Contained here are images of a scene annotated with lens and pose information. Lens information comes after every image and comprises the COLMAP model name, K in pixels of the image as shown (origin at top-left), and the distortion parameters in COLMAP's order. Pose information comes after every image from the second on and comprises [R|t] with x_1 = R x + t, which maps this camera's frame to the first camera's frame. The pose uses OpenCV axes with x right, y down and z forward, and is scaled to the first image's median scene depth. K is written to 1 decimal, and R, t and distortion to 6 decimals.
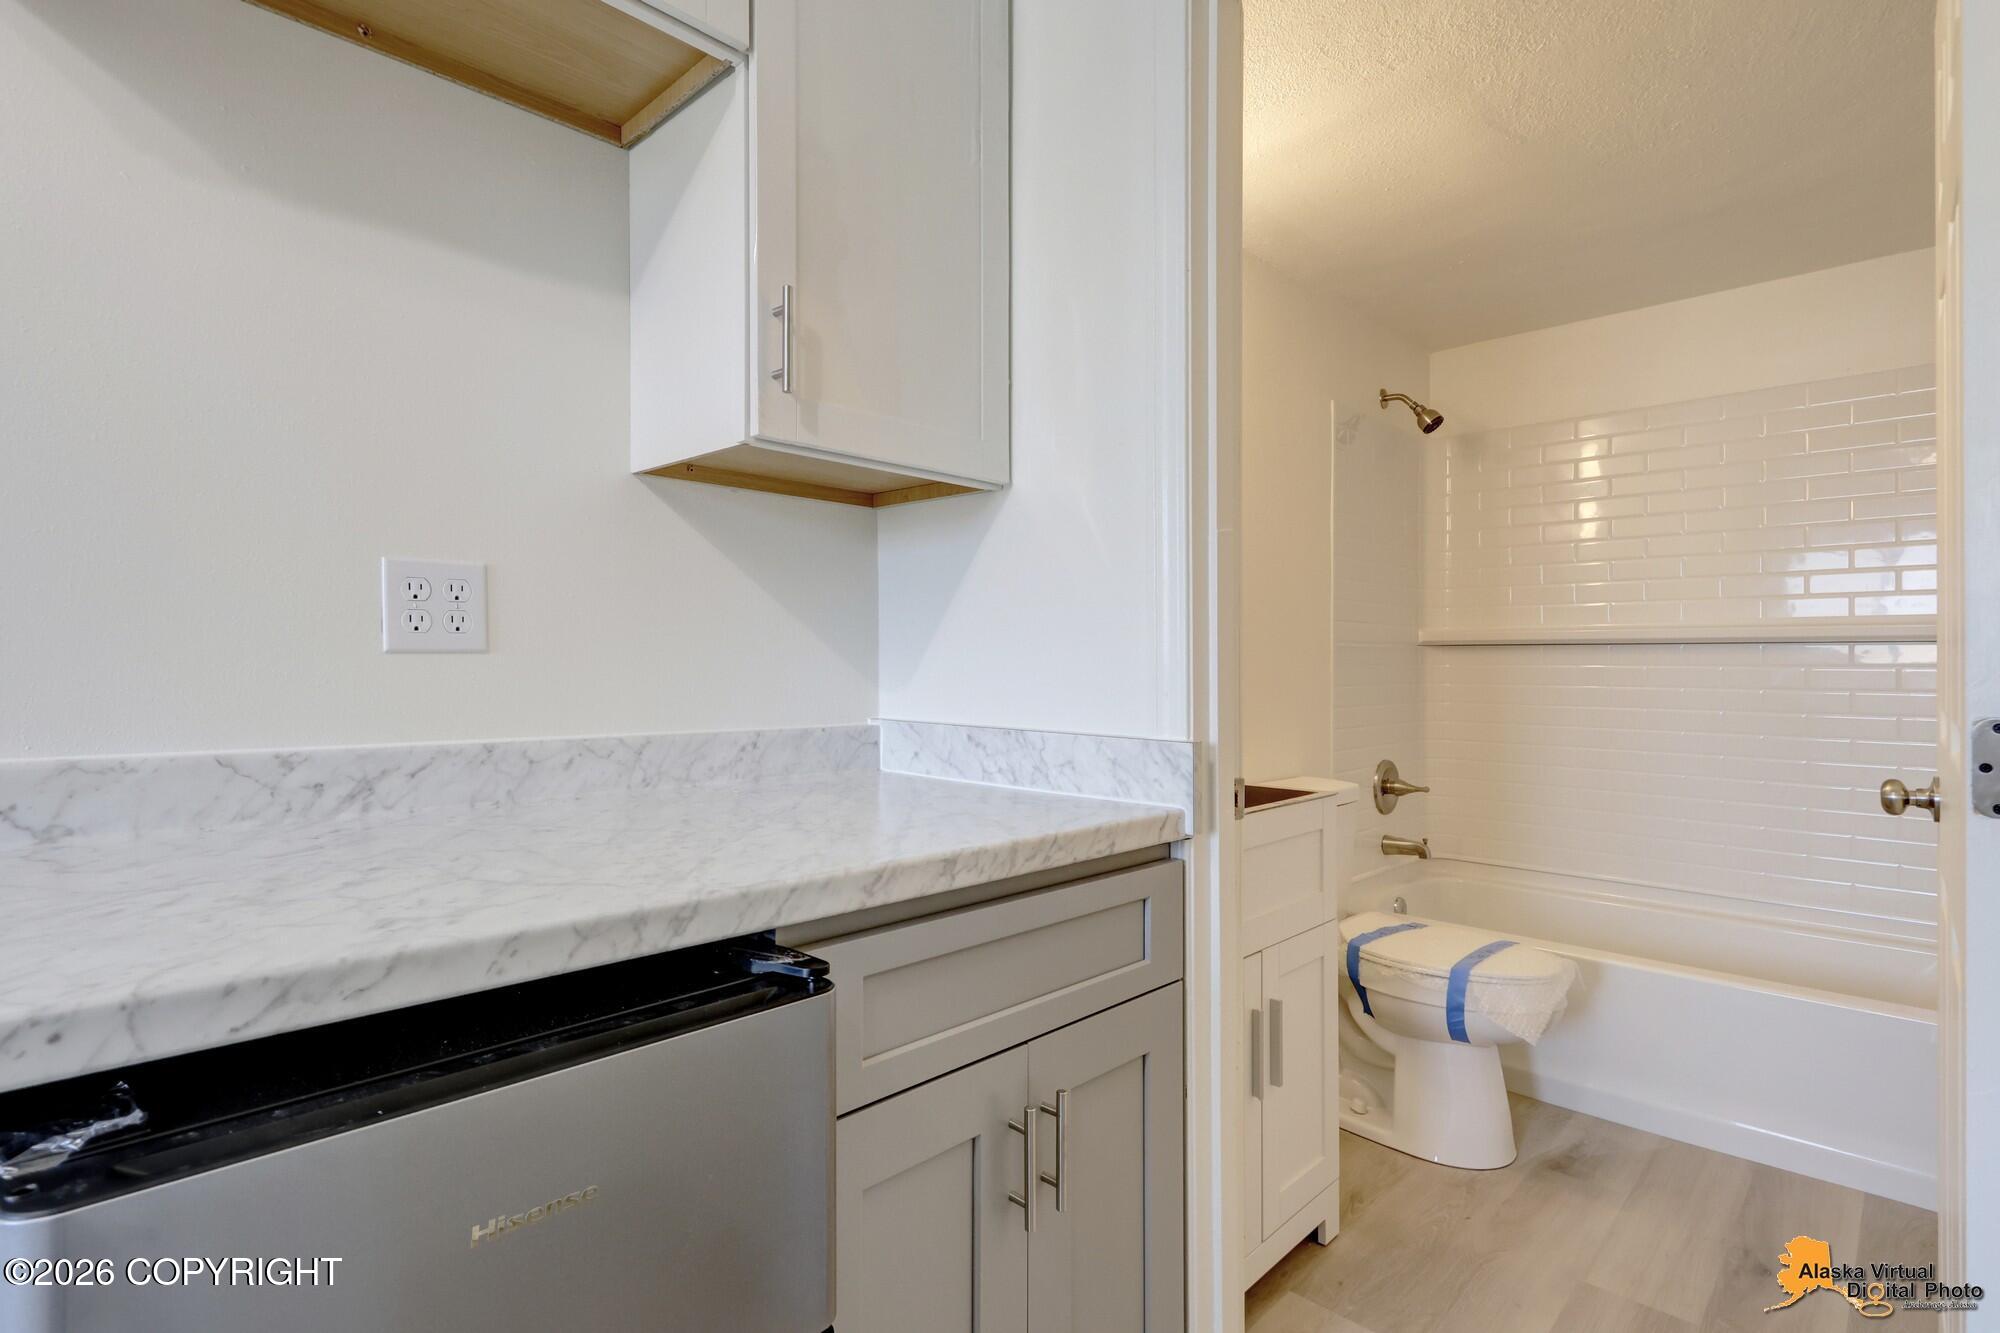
lens RADIAL K [[975.9, 0, 973.7], [0, 975.9, 660.9], [0, 0, 1]] dist [0.000544, -0.000917]
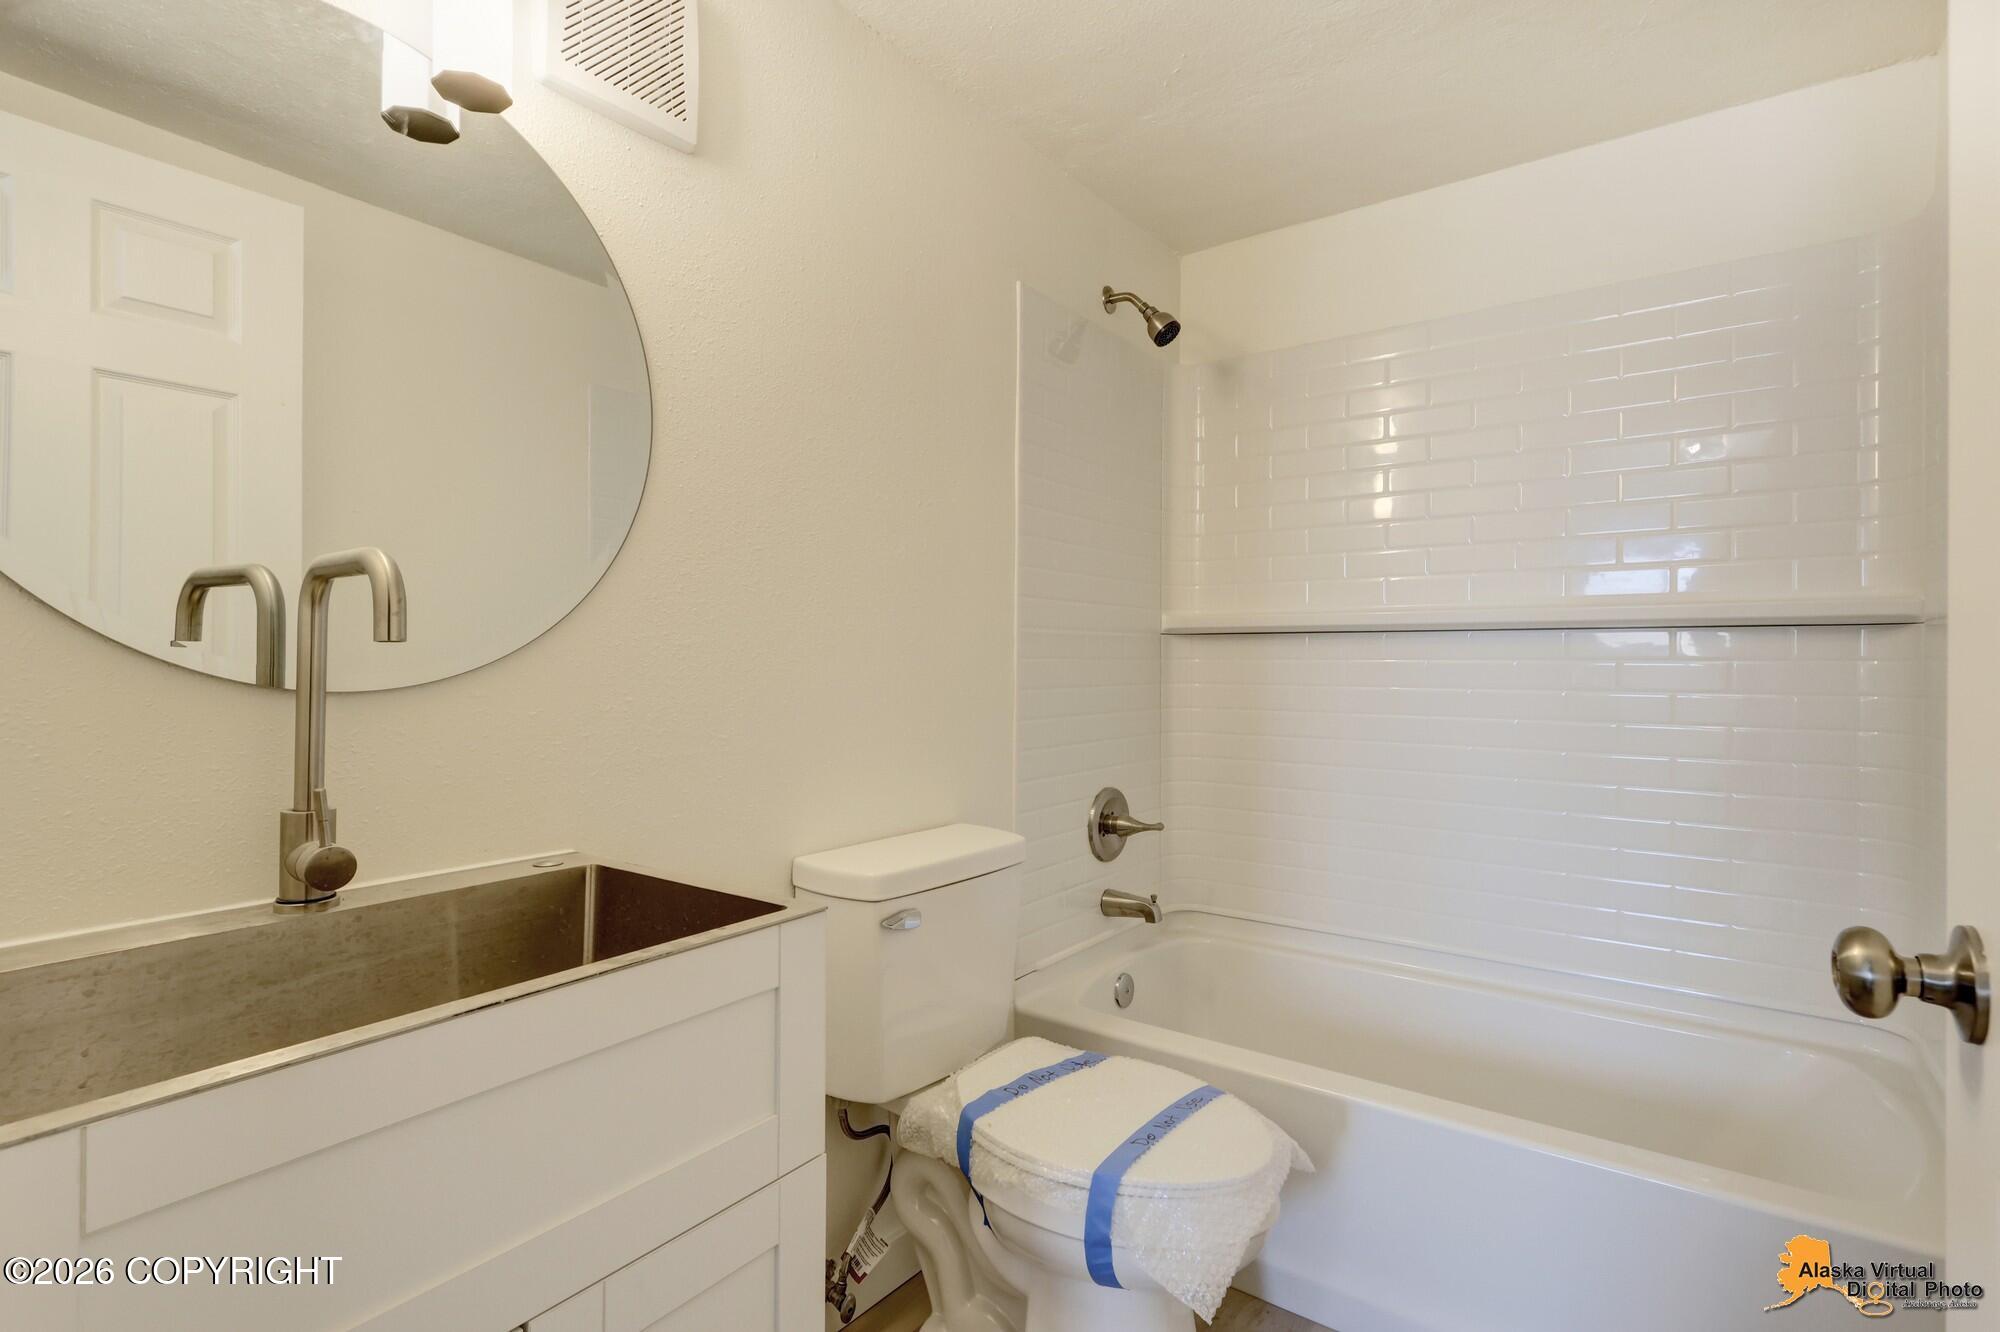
lens RADIAL K [[934.7, 0, 1027.7], [0, 934.7, 673.6], [0, 0, 1]] dist [0.002877, 0.000304]
pose [[0.986400, -0.004353, 0.164302, 0.356076], [0.001723, 0.999868, 0.016145, 0.004739], [-0.164351, -0.015642, 0.986278, 0.451266]]
